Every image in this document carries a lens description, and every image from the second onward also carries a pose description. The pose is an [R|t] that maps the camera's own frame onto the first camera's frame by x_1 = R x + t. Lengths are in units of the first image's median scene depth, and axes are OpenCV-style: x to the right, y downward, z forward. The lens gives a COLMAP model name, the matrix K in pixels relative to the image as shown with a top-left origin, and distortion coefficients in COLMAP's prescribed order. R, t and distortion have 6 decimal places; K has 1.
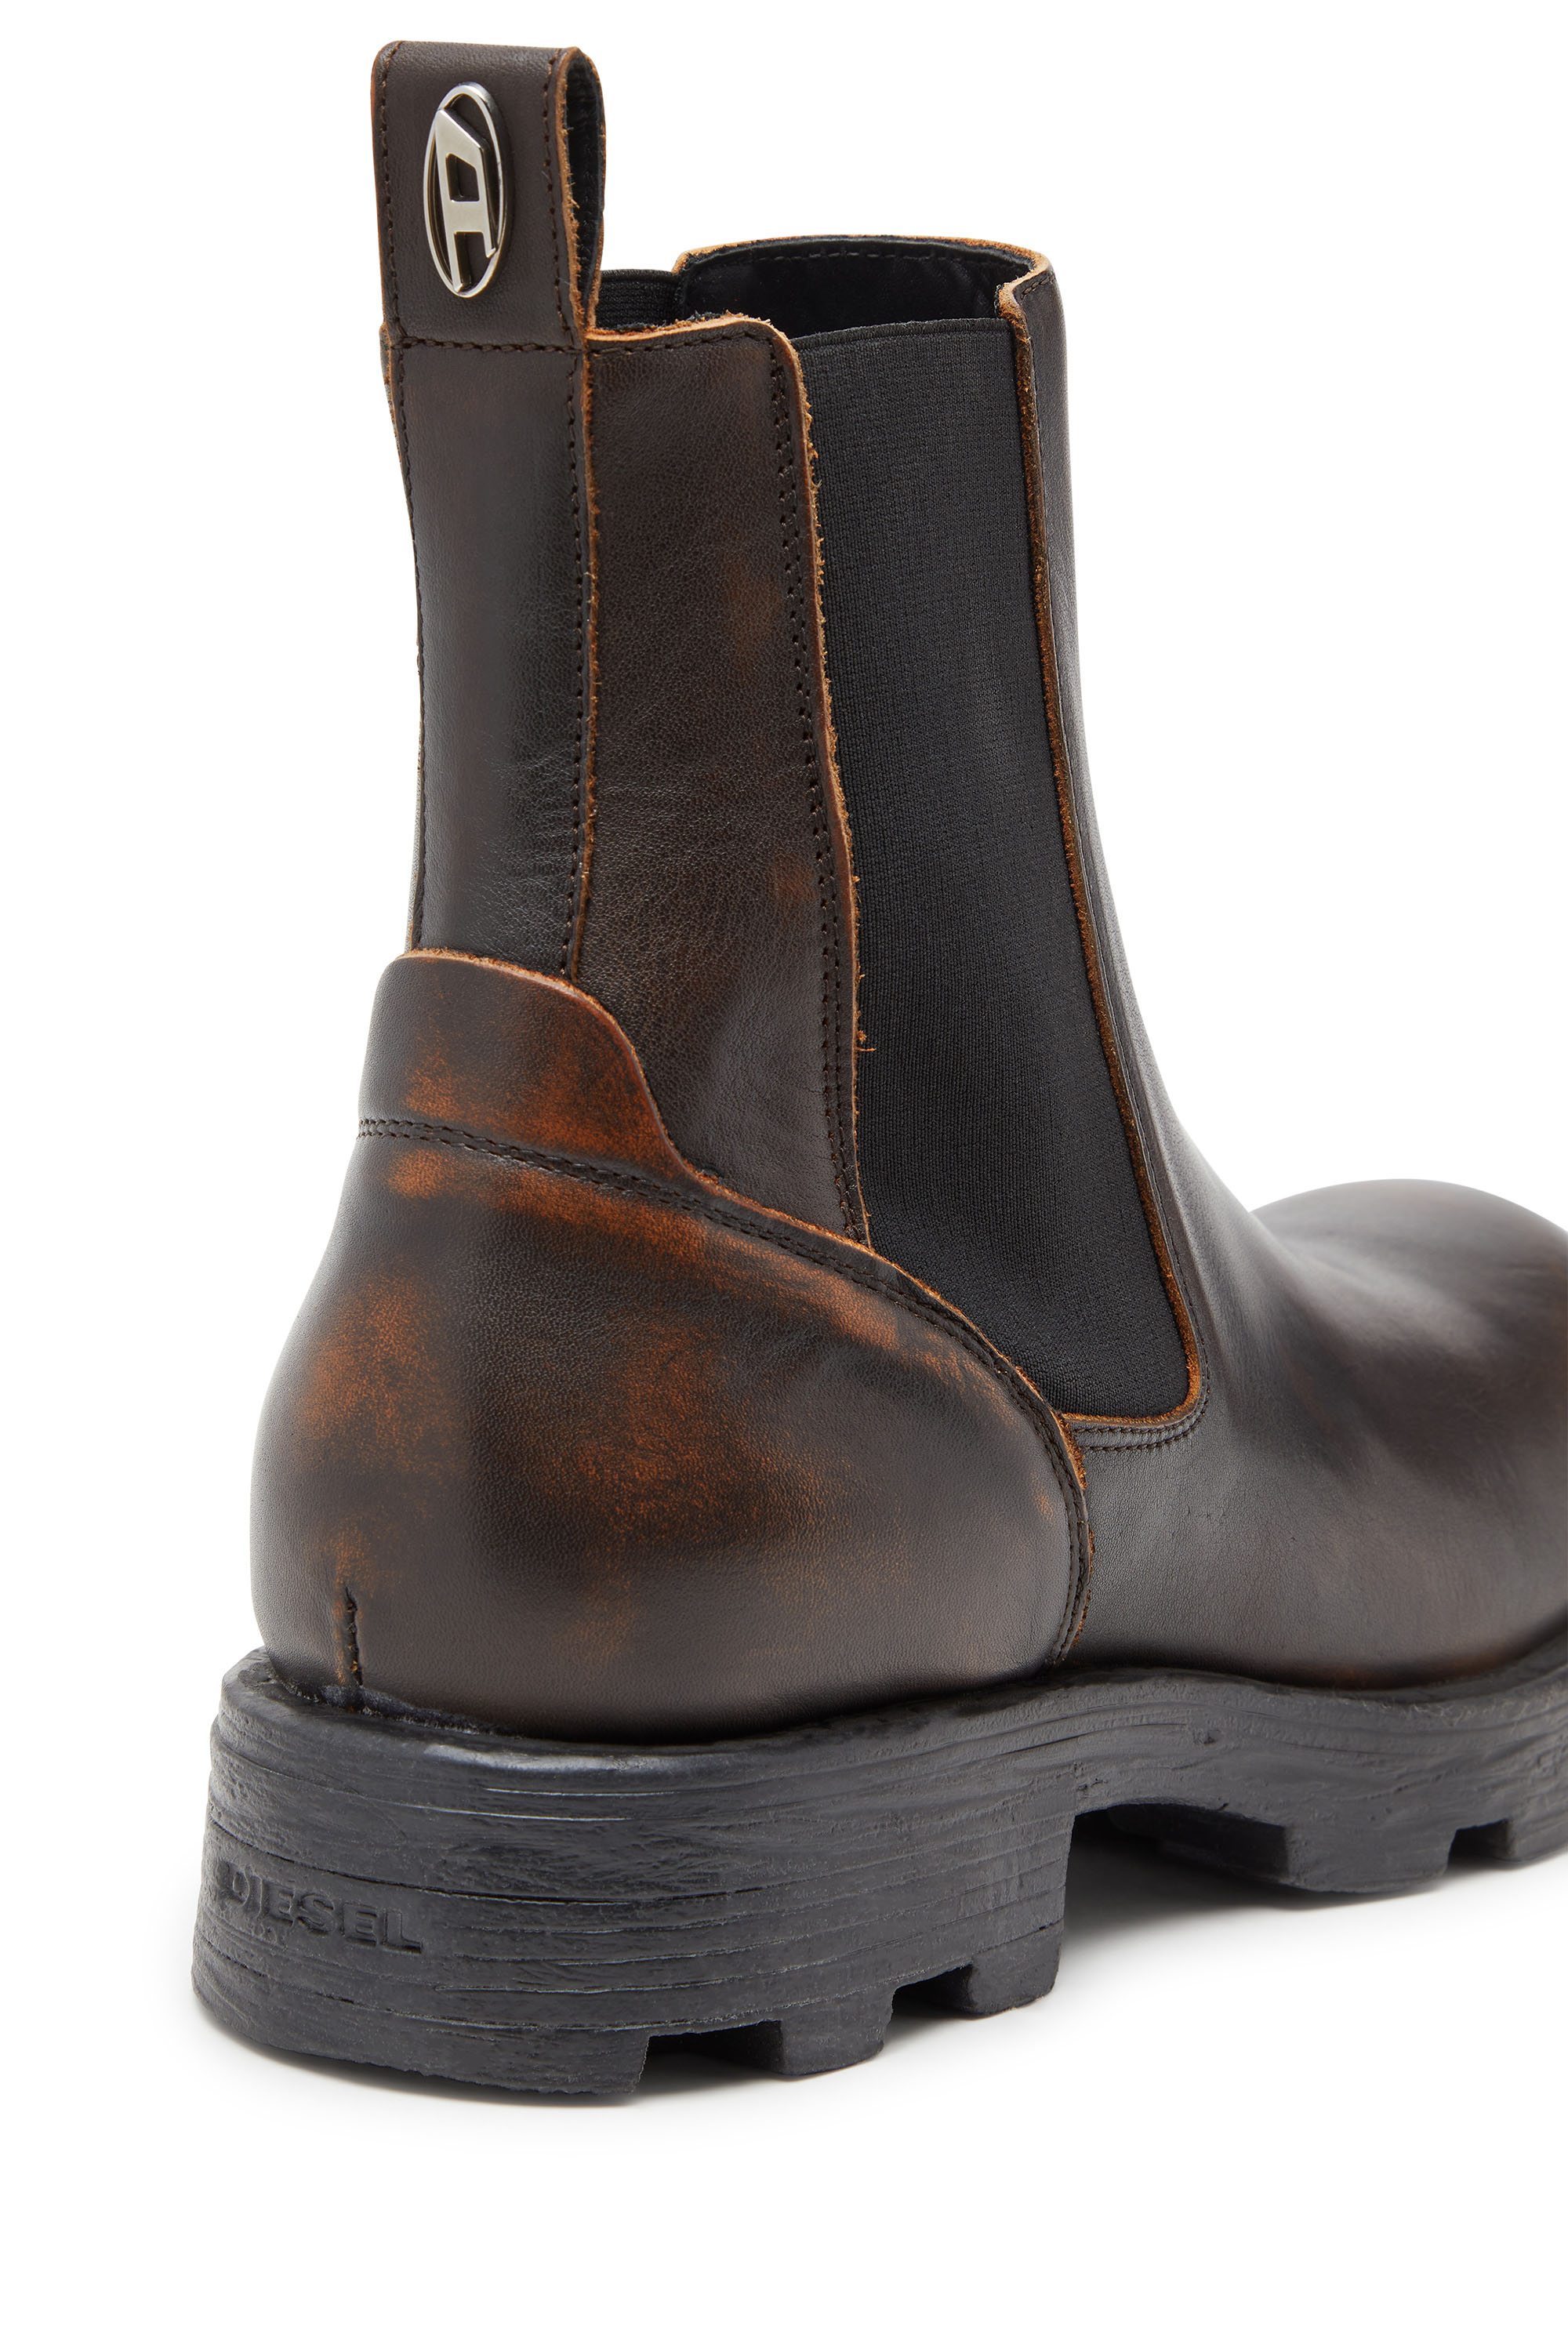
lens RADIAL K [[6253.6, 0, 784.0], [0, 6253.6, 1176.0], [0, 0, 1]] dist [-0.217559, -0.143570]
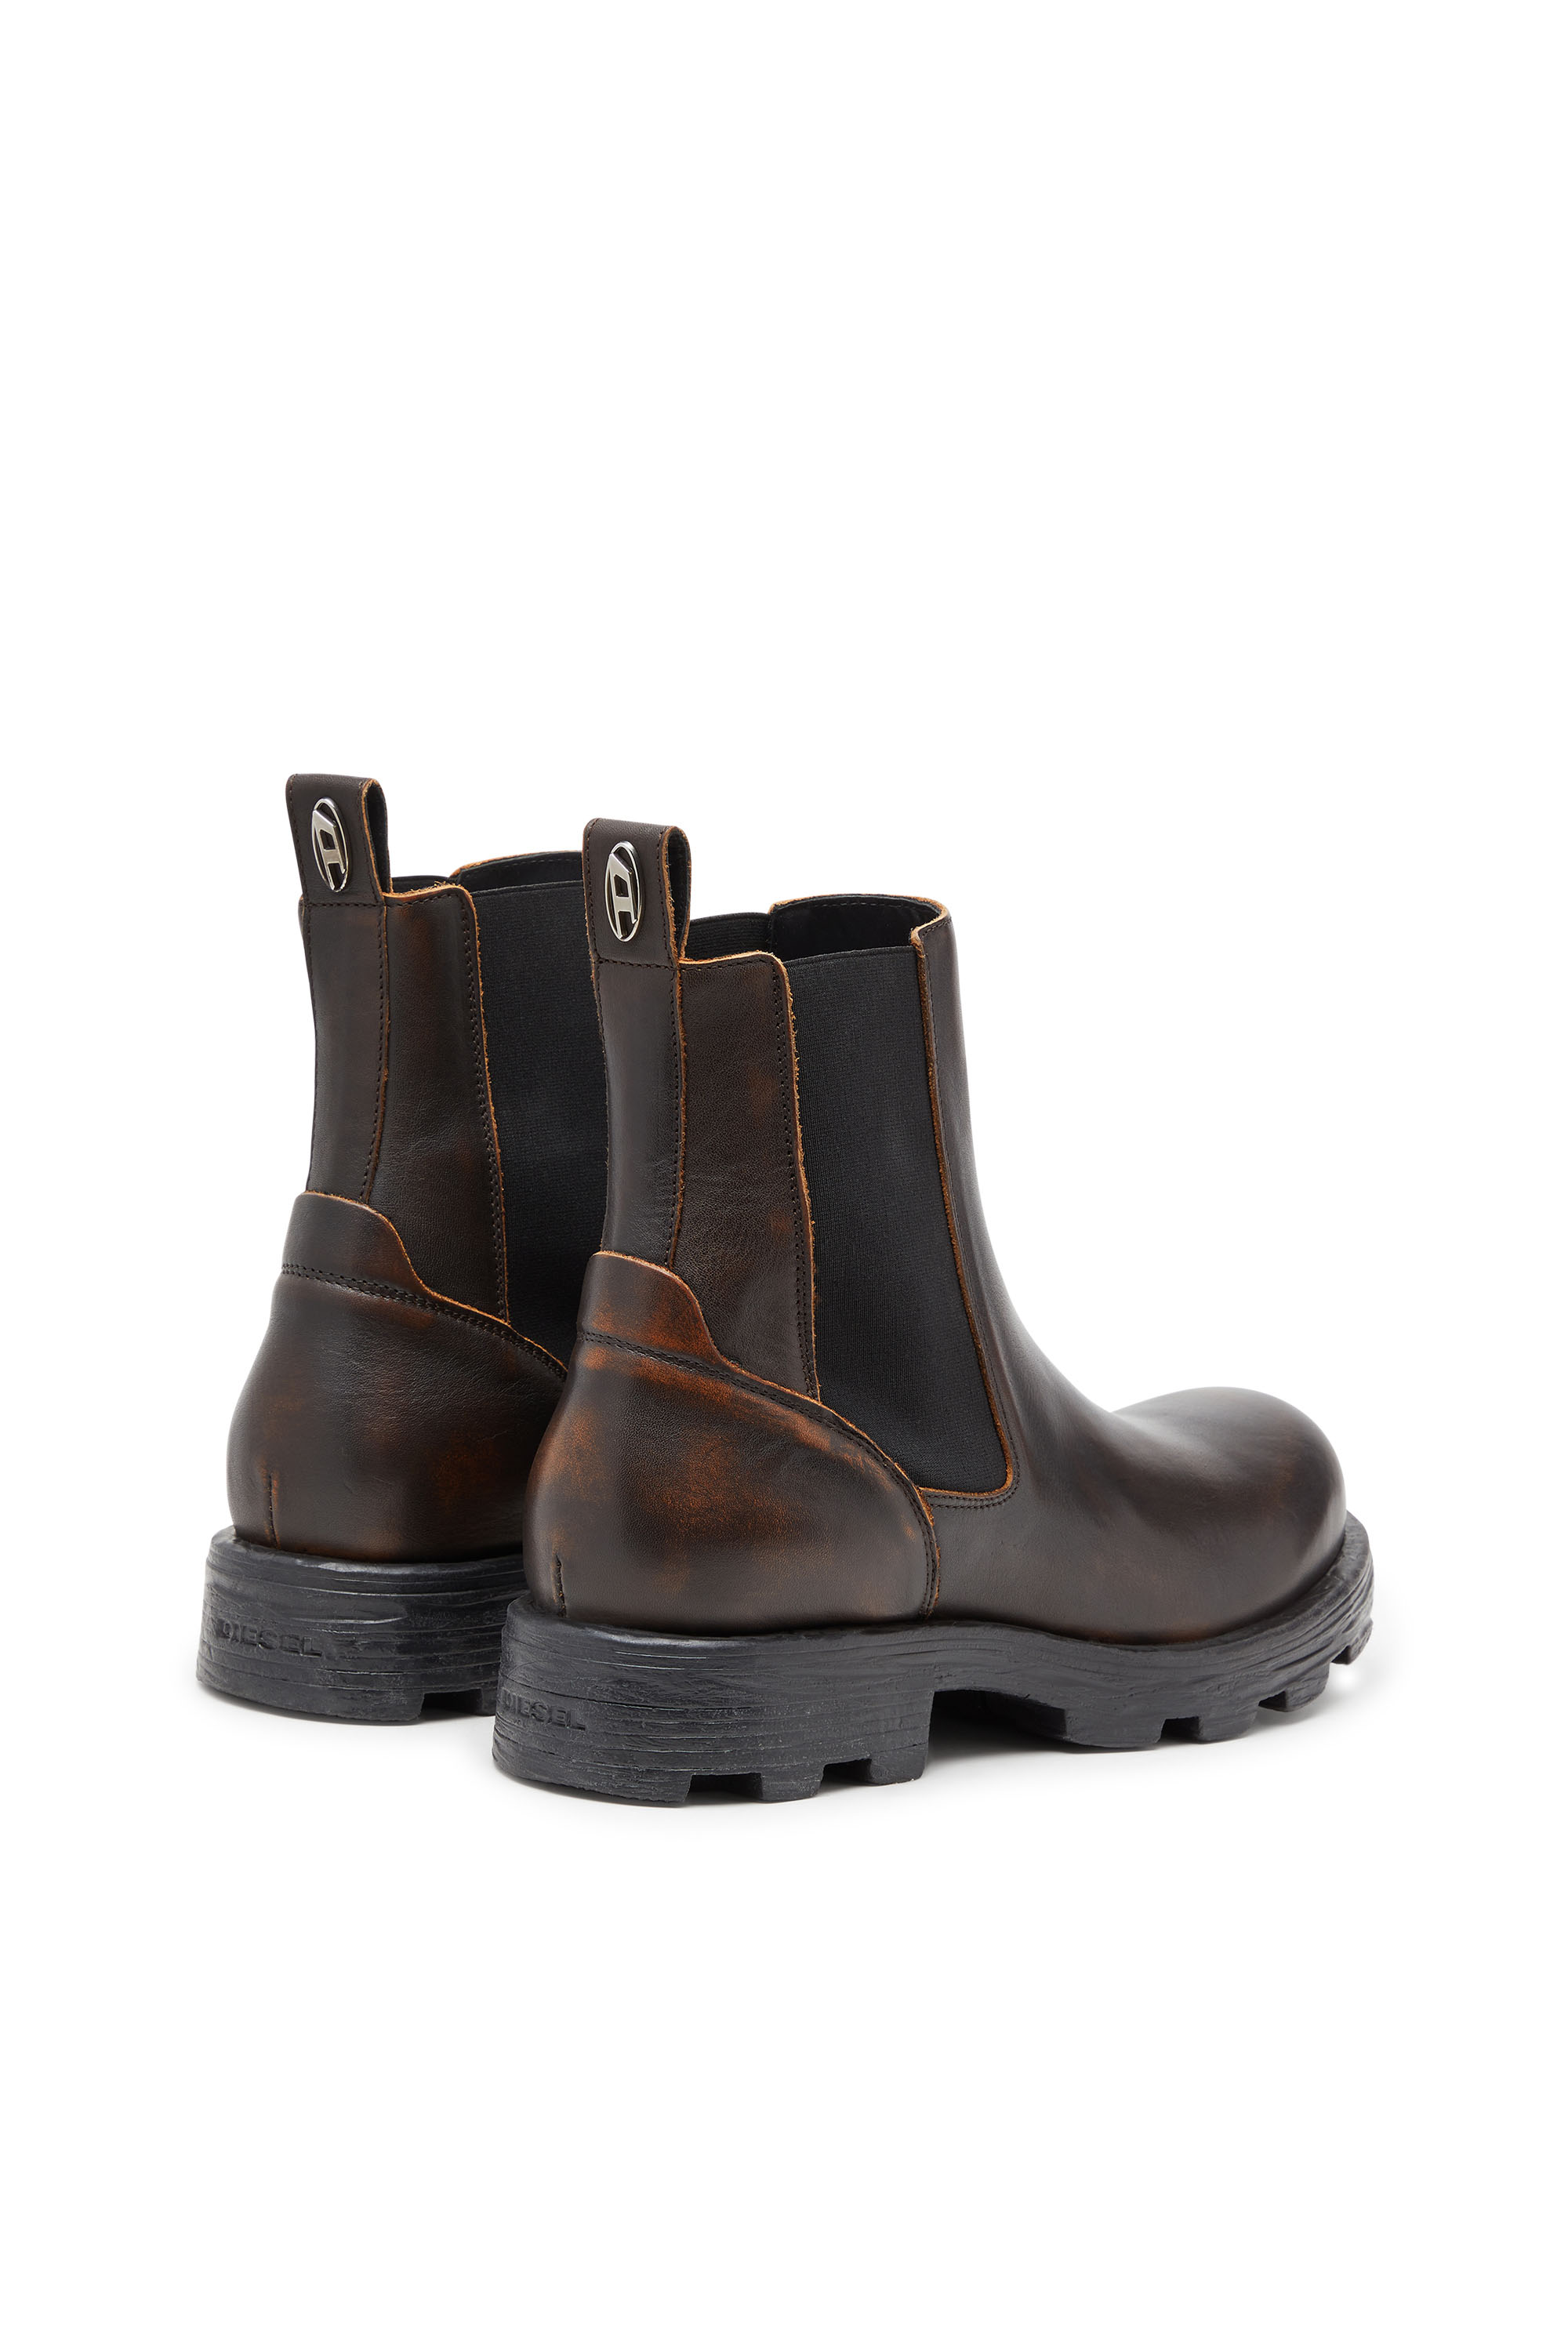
lens RADIAL K [[6391.6, 0, 784.0], [0, 6391.6, 1176.0], [0, 0, 1]] dist [-0.626705, -0.060478]
pose [[0.986660, 0.022434, -0.161238, 0.343882], [-0.029698, 0.998643, -0.042781, 0.027976], [0.160060, 0.046999, 0.985988, -1.090130]]
